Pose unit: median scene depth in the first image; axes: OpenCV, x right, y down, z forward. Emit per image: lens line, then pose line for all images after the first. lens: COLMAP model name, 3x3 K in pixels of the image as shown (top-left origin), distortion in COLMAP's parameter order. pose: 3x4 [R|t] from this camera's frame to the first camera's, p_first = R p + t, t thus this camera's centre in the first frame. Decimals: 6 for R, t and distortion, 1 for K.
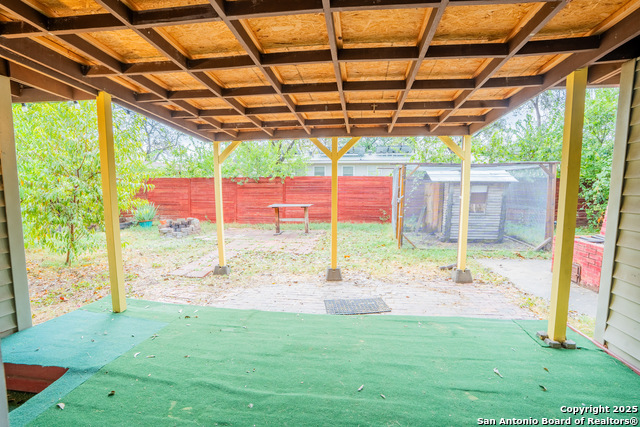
lens RADIAL K [[294.5, 0, 320.0], [0, 294.5, 213.5], [0, 0, 1]] dist [-0.072665, 0.024198]
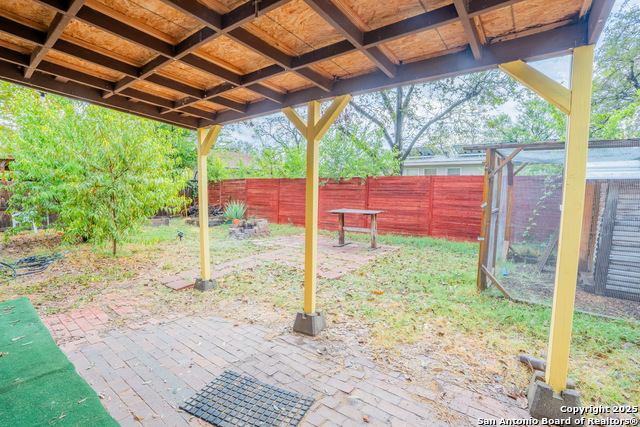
lens RADIAL K [[294.5, 0, 320.0], [0, 294.5, 213.5], [0, 0, 1]] dist [-0.072665, 0.024198]
pose [[0.874107, 0.051923, -0.482950, 0.241468], [-0.060290, 0.998179, -0.001804, -0.017535], [0.481977, 0.030694, 0.875646, 0.309976]]
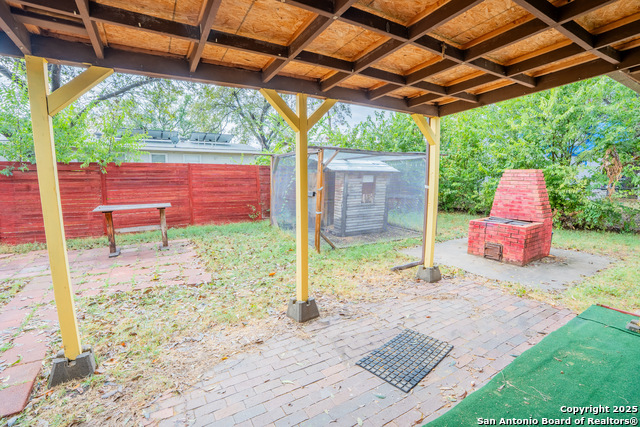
lens RADIAL K [[294.5, 0, 320.0], [0, 294.5, 213.5], [0, 0, 1]] dist [-0.072665, 0.024198]
pose [[0.780542, -0.072486, 0.620886, -0.210453], [0.057253, 0.997369, 0.044463, -0.021260], [-0.622476, 0.000842, 0.782639, 0.318202]]
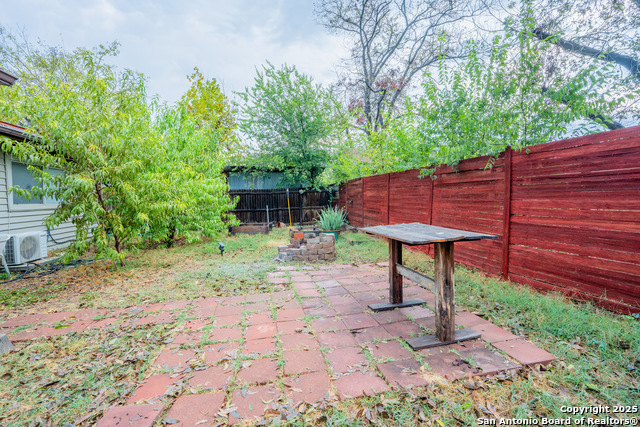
lens RADIAL K [[294.5, 0, 320.0], [0, 294.5, 213.5], [0, 0, 1]] dist [-0.072665, 0.024198]
pose [[0.357646, 0.046659, -0.932691, 0.182892], [-0.054210, 0.998104, 0.029144, -0.065474], [0.932282, 0.040138, 0.359498, 0.957149]]
